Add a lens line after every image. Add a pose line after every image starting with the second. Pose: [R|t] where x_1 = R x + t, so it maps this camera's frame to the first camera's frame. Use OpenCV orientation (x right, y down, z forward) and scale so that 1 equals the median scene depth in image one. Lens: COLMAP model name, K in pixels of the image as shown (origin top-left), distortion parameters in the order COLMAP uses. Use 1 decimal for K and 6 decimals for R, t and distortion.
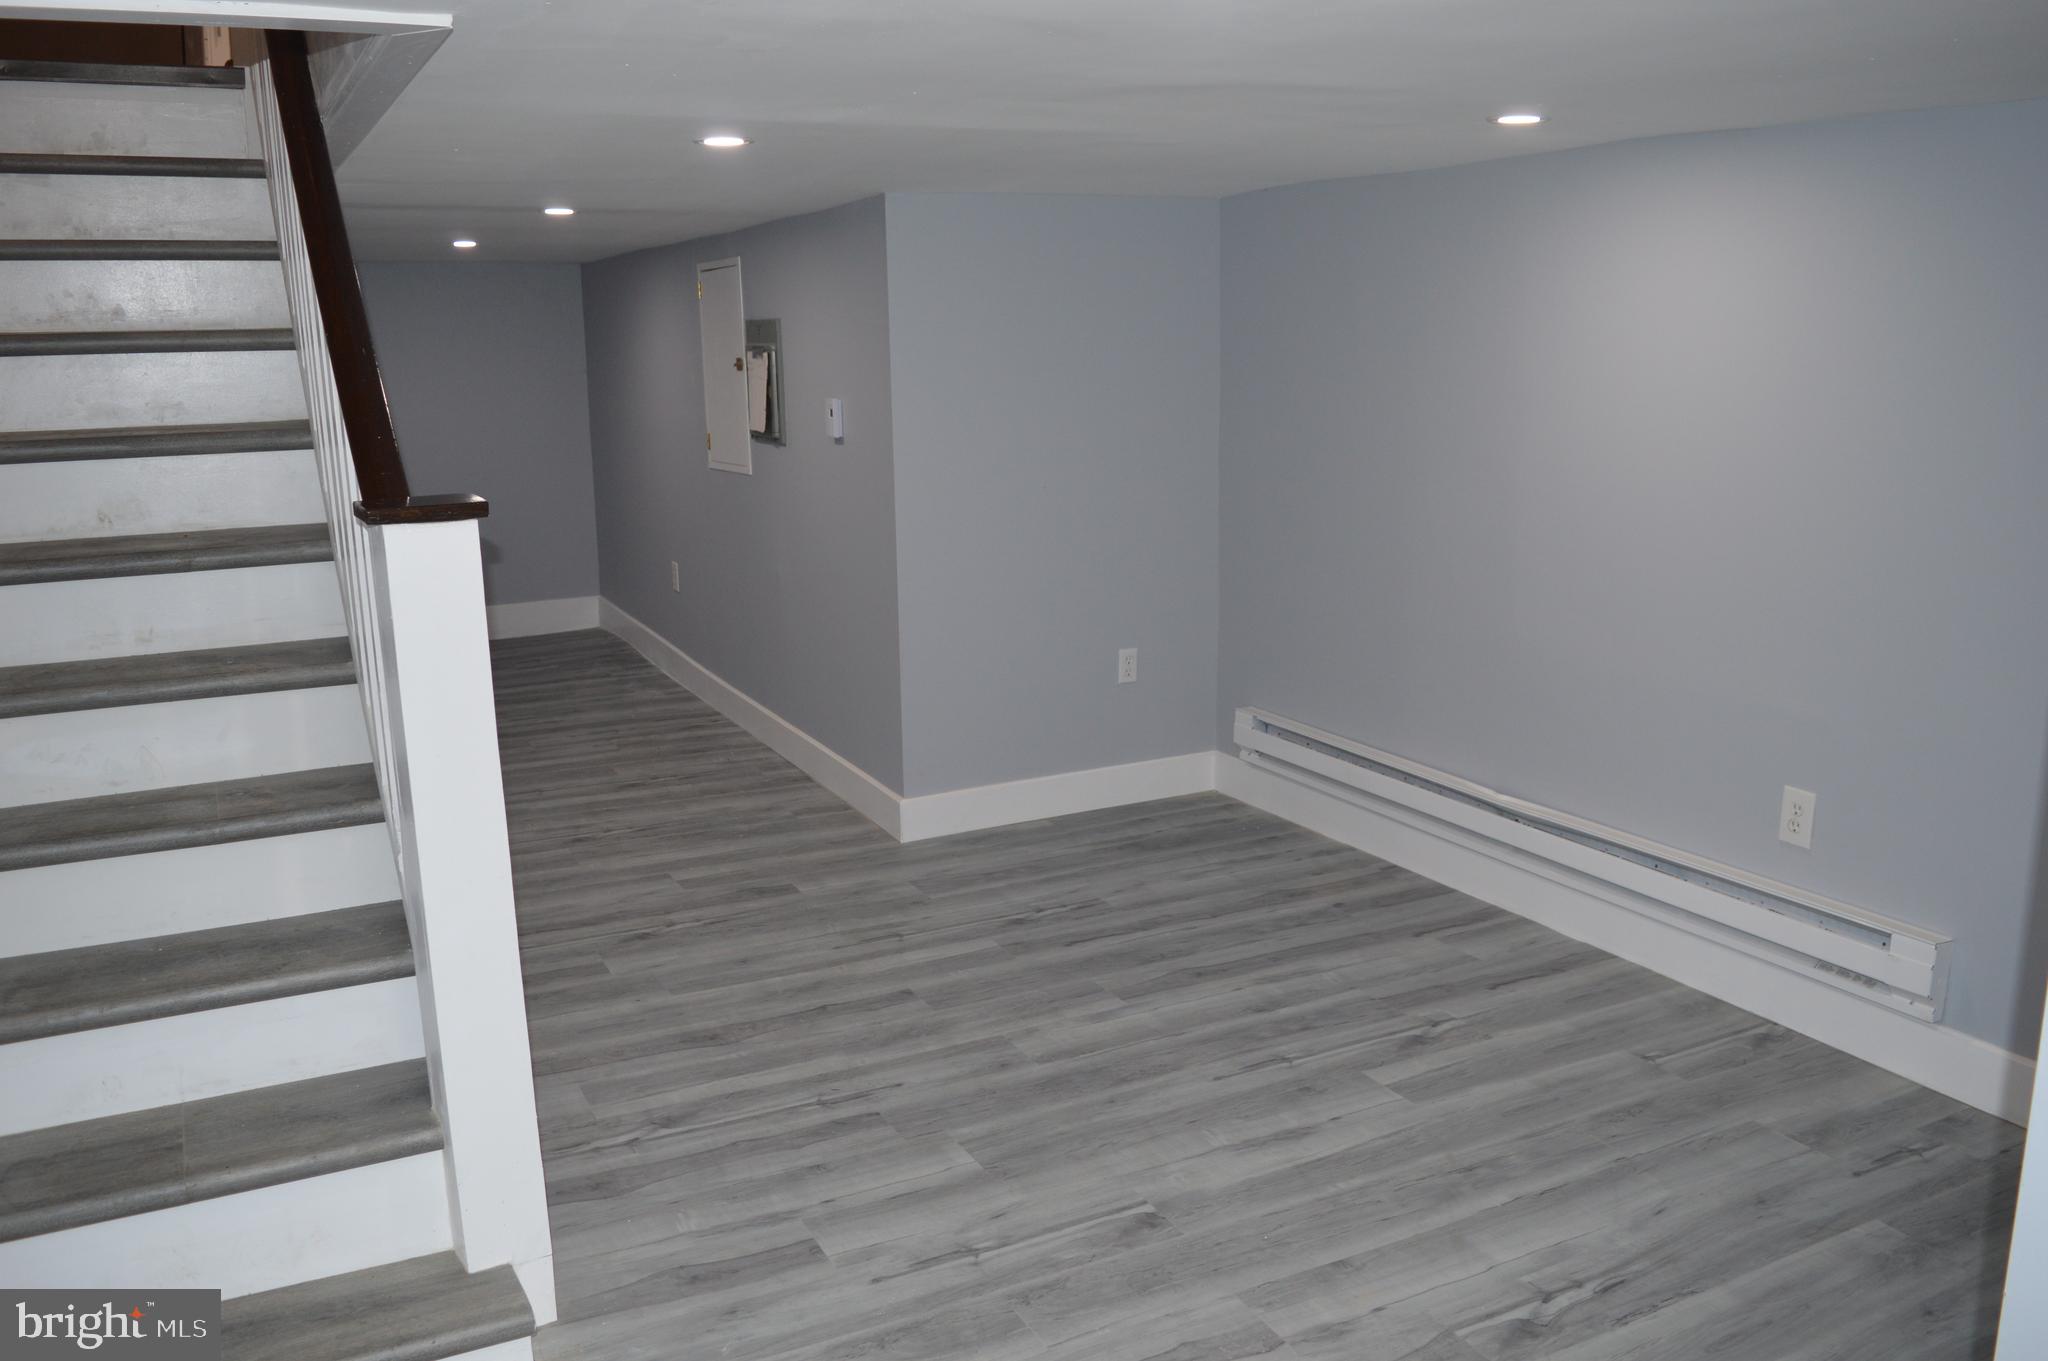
lens RADIAL K [[1626.2, 0, 1017.4], [0, 1626.2, 676.9], [0, 0, 1]] dist [-0.082419, 0.001060]
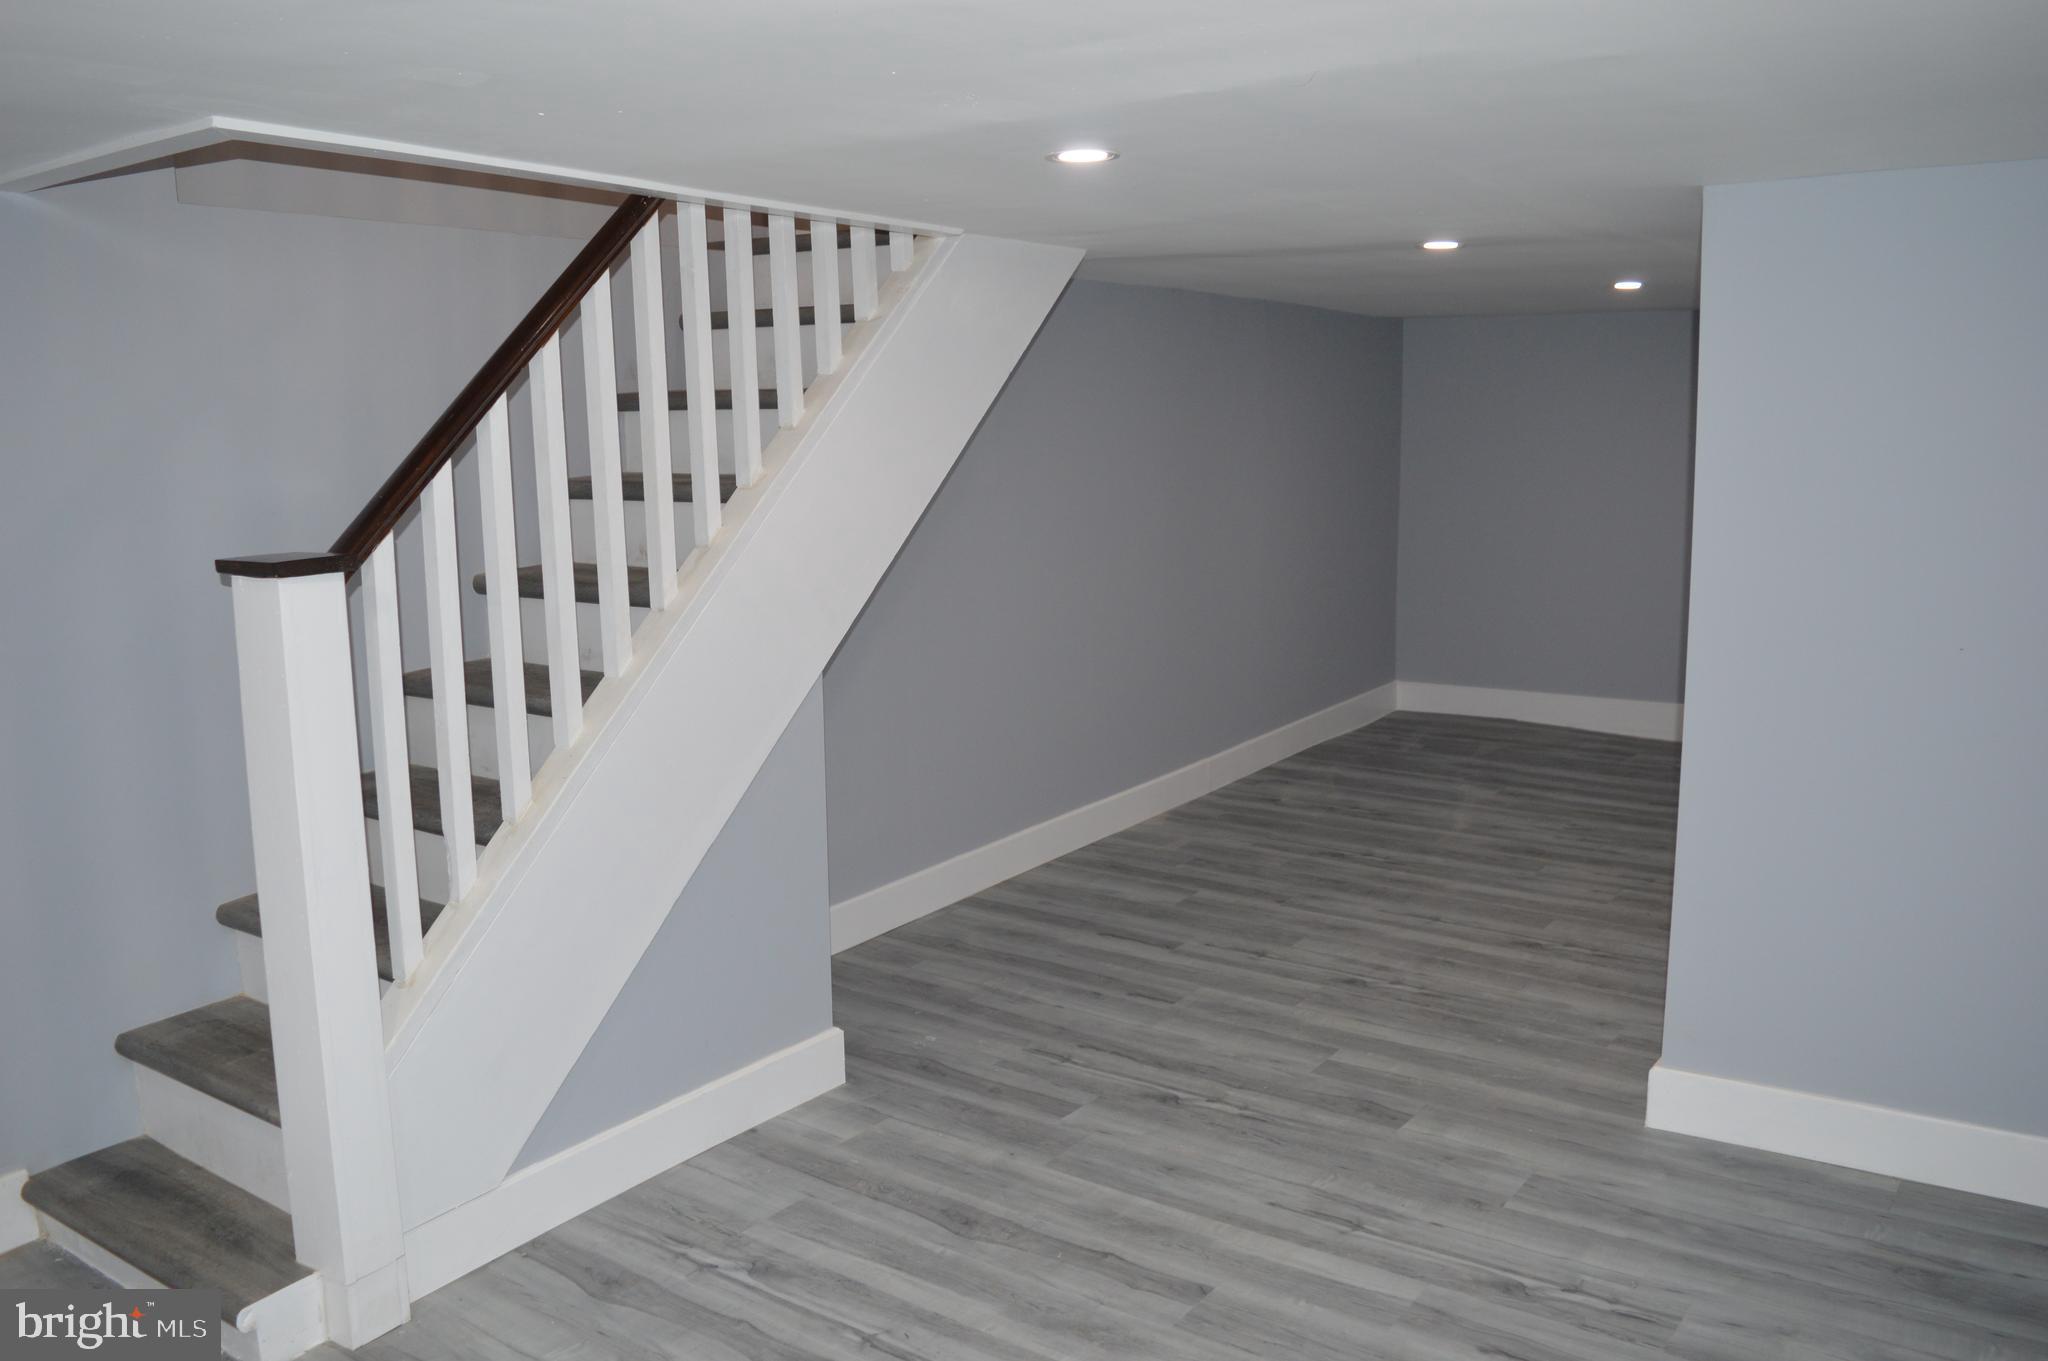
lens RADIAL K [[1626.2, 0, 1020.9], [0, 1626.2, 686.2], [0, 0, 1]] dist [-0.082419, 0.001060]
pose [[0.453081, 0.147078, -0.879253, 0.421655], [-0.171526, 0.982250, 0.075919, -0.097510], [0.874812, 0.116418, 0.470267, 0.478859]]
